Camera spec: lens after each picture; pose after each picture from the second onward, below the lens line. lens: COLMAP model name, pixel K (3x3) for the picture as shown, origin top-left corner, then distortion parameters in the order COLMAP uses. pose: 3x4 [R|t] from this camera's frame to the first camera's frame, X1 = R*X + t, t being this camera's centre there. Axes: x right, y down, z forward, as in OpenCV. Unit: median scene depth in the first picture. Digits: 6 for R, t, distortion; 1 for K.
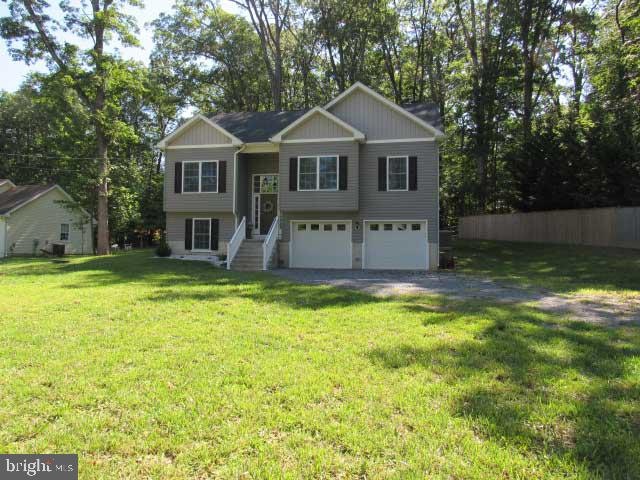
lens RADIAL K [[450.7, 0, 319.9], [0, 450.7, 238.4], [0, 0, 1]] dist [-0.042167, 0.000067]
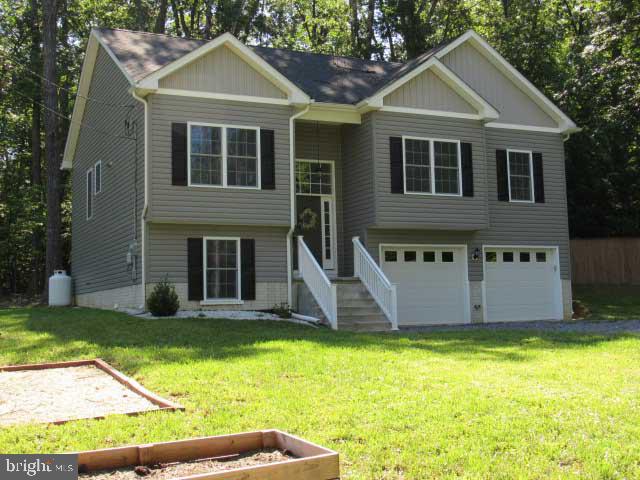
lens RADIAL K [[839.7, 0, 319.9], [0, 839.7, 240.3], [0, 0, 1]] dist [-0.124483, 0.000000]
pose [[0.805840, 0.016603, 0.591900, -0.771671], [0.009304, 0.999128, -0.040693, -0.002062], [-0.592060, 0.038299, 0.804983, 0.184933]]
